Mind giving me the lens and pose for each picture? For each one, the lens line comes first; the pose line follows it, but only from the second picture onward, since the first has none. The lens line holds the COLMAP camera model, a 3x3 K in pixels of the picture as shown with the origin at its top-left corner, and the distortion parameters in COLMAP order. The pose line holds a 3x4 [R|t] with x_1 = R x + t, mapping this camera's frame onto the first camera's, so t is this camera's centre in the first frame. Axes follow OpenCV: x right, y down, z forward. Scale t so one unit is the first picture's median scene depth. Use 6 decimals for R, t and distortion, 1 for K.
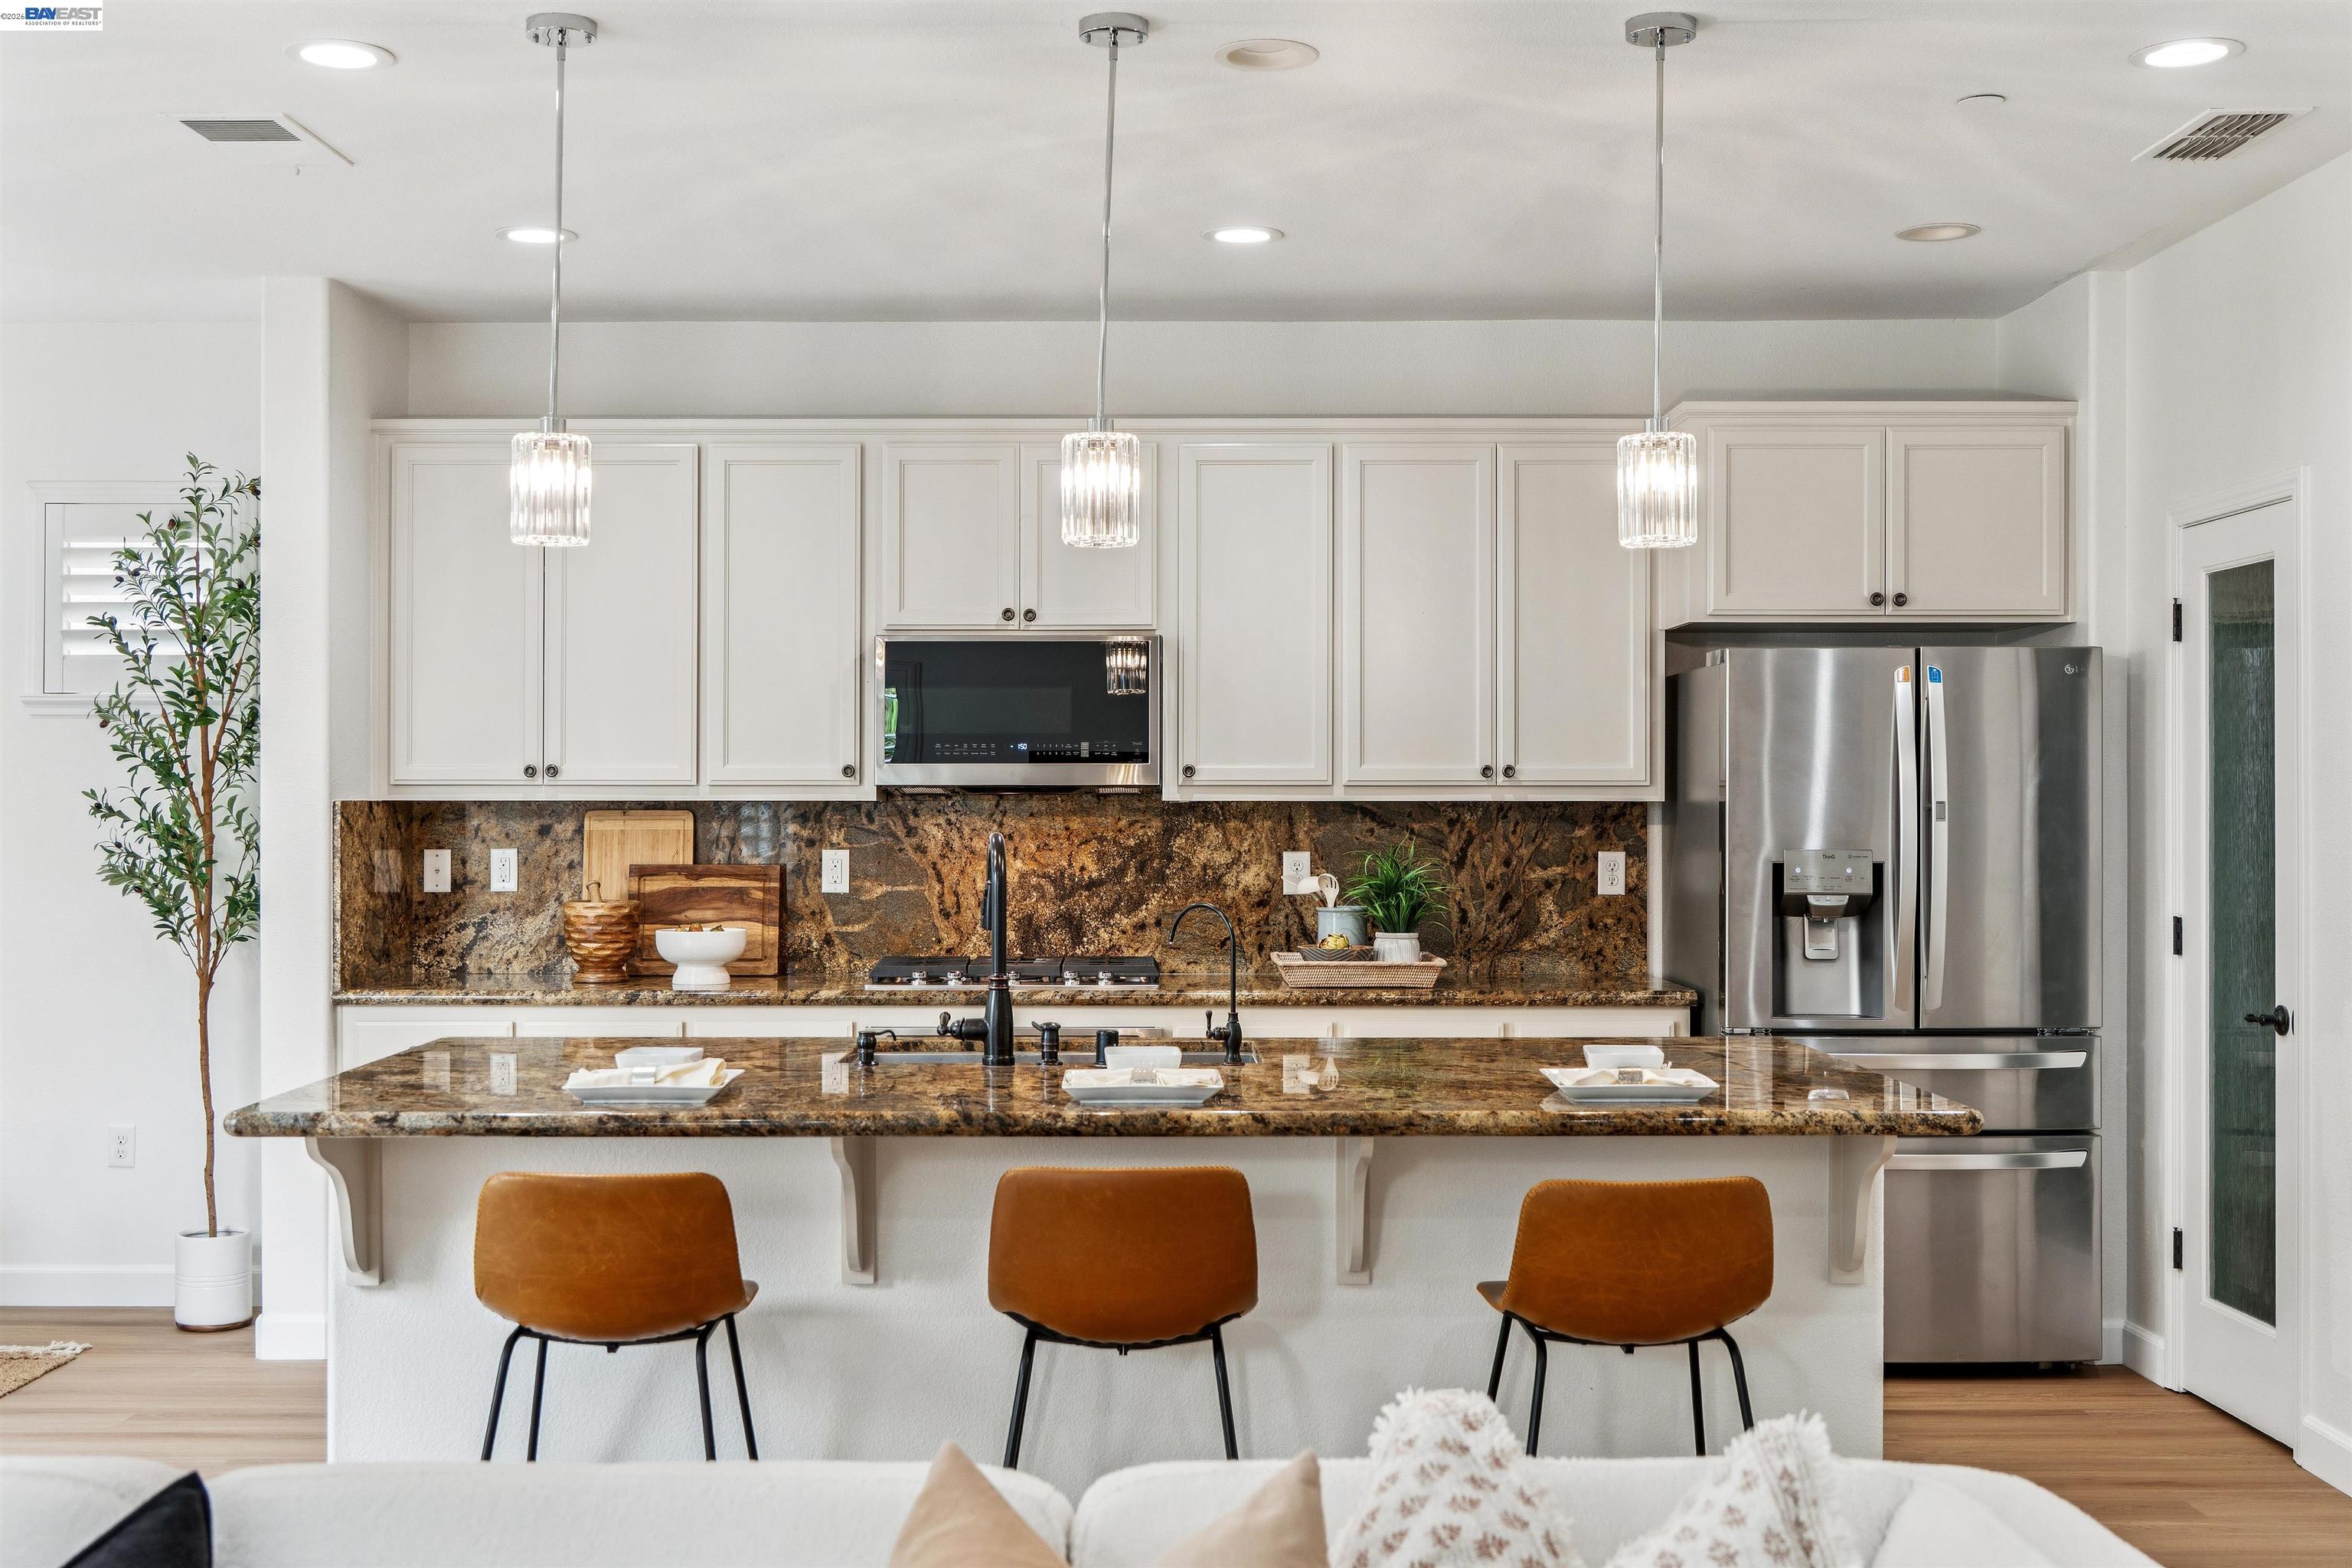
lens RADIAL K [[2572.3, 0, 1161.3], [0, 2572.3, 786.8], [0, 0, 1]] dist [0.029365, 0.000000]
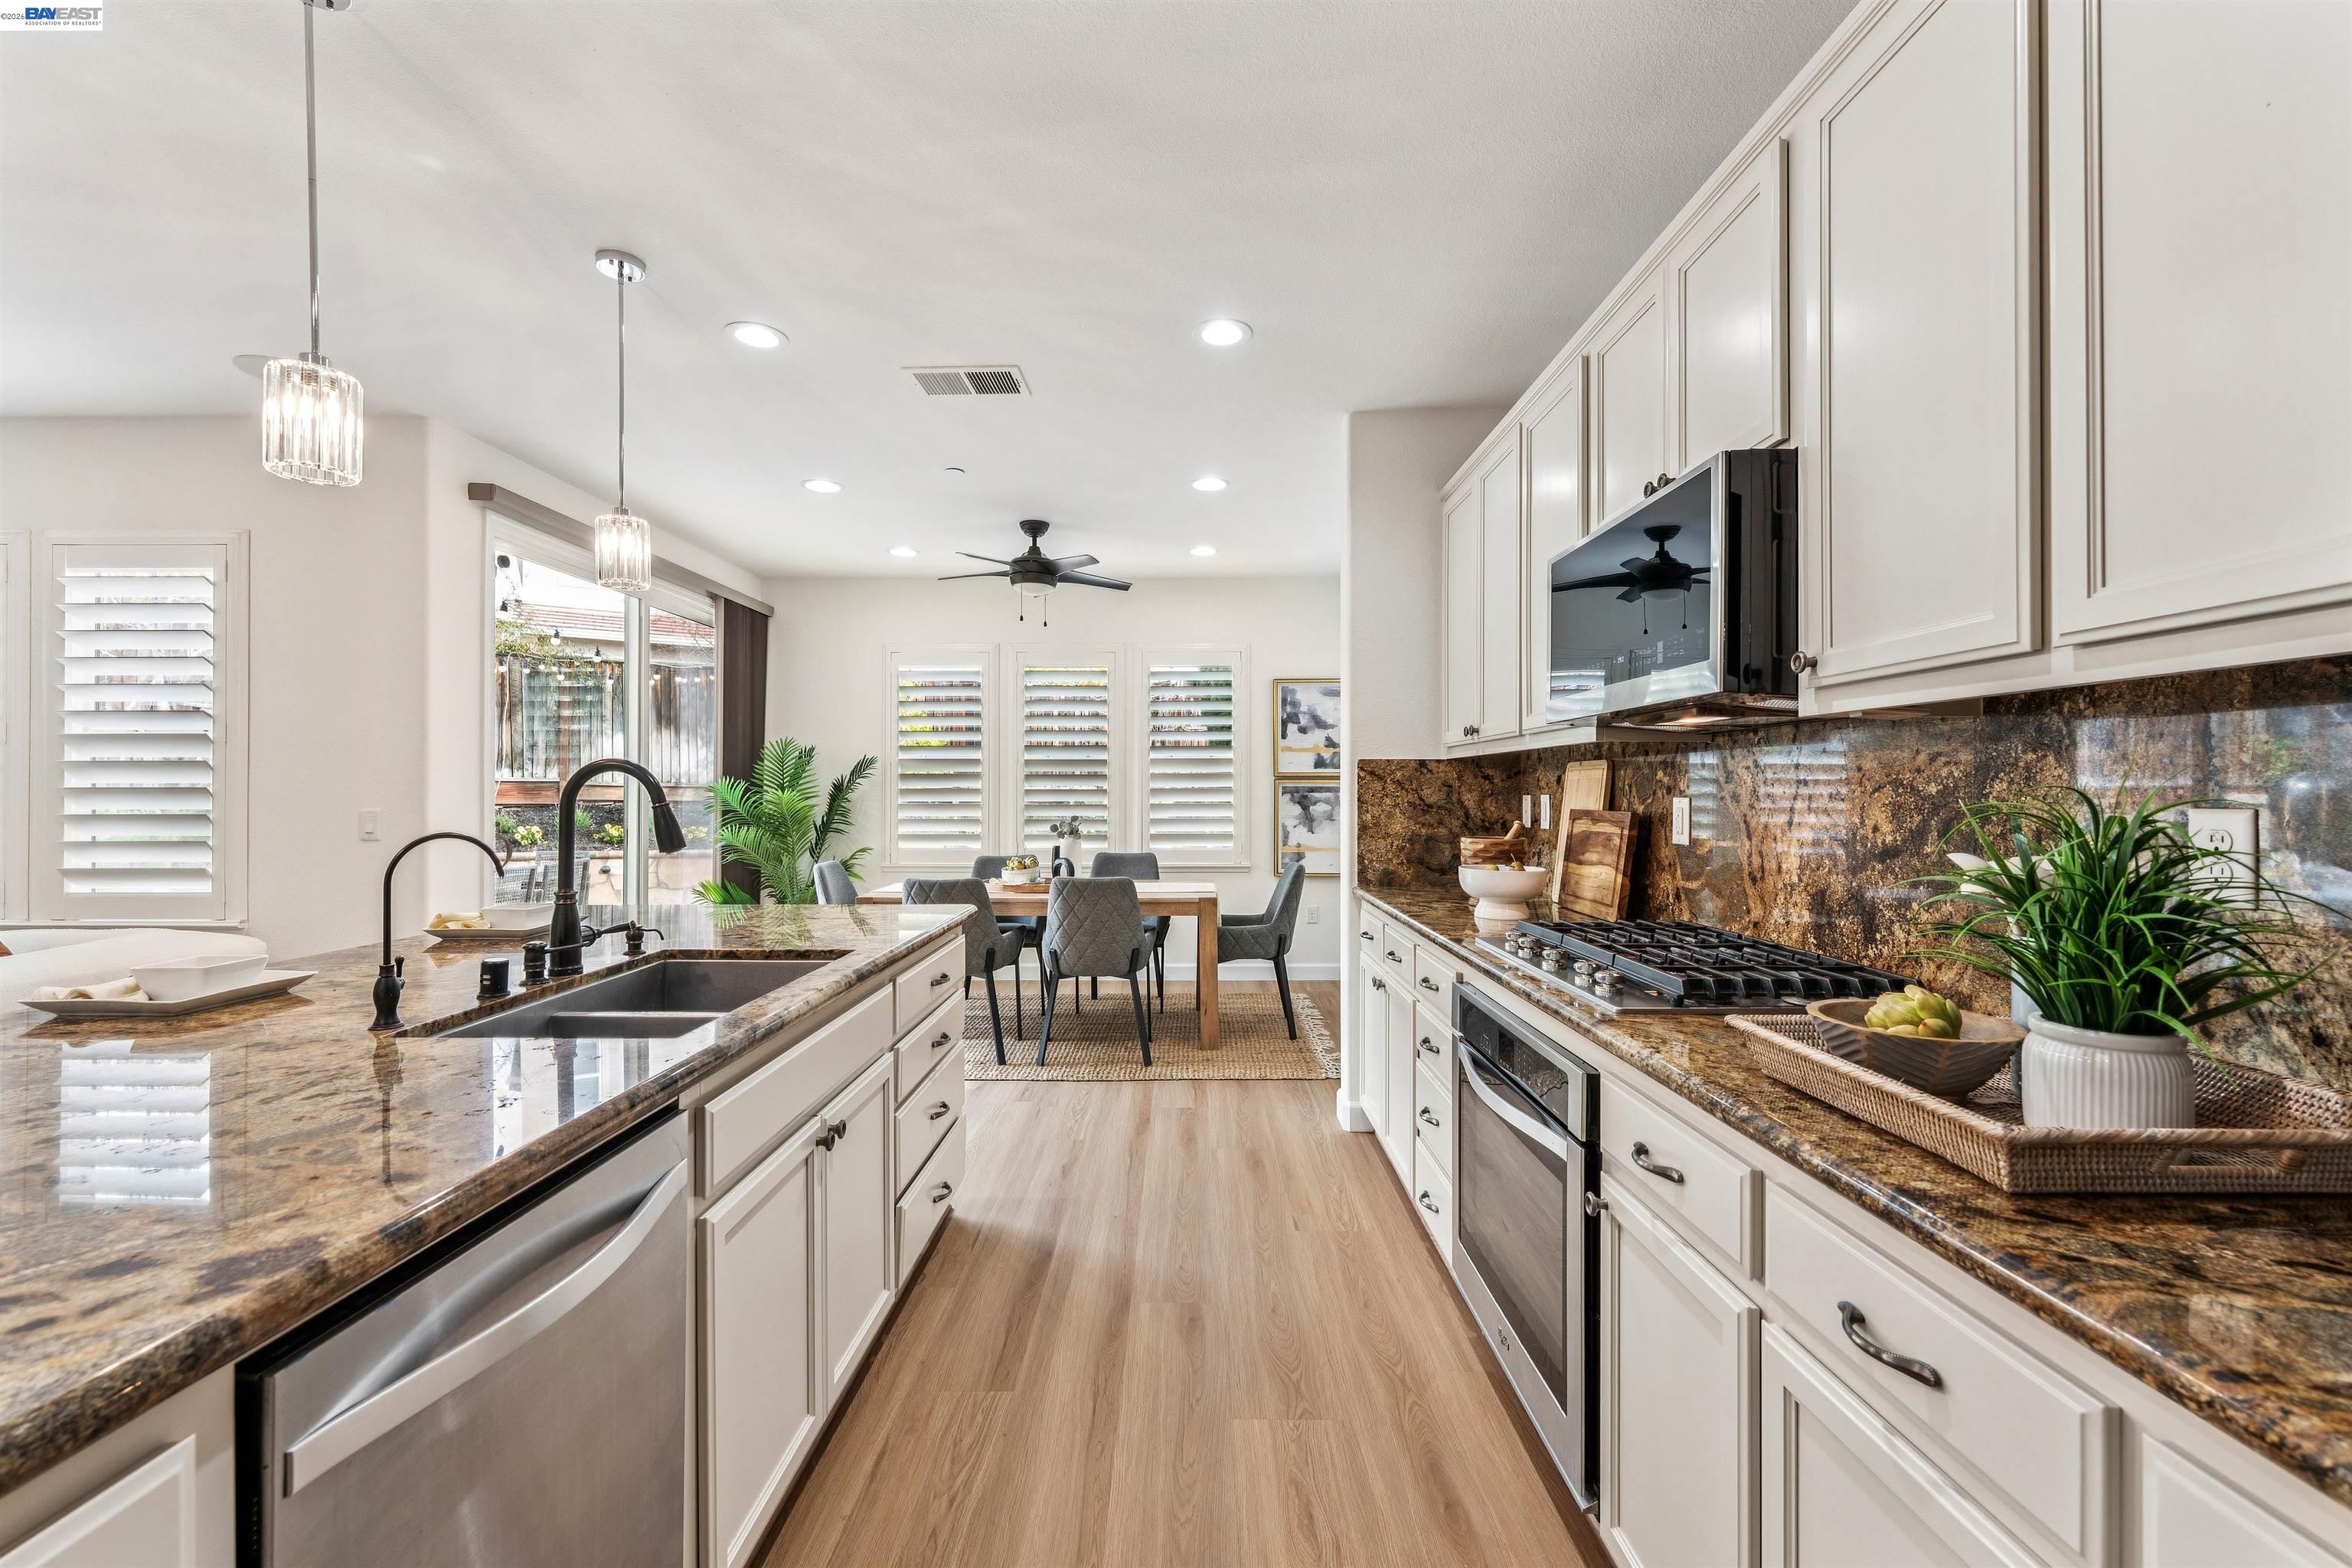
lens RADIAL K [[980.5, 0, 1173.2], [0, 980.5, 787.7], [0, 0, 1]] dist [-0.004379, -0.000251]
pose [[-0.007536, -0.004267, -0.999963, 0.232306], [0.004942, 0.999979, -0.004304, 0.022193], [0.999959, -0.004974, -0.007514, 0.850604]]
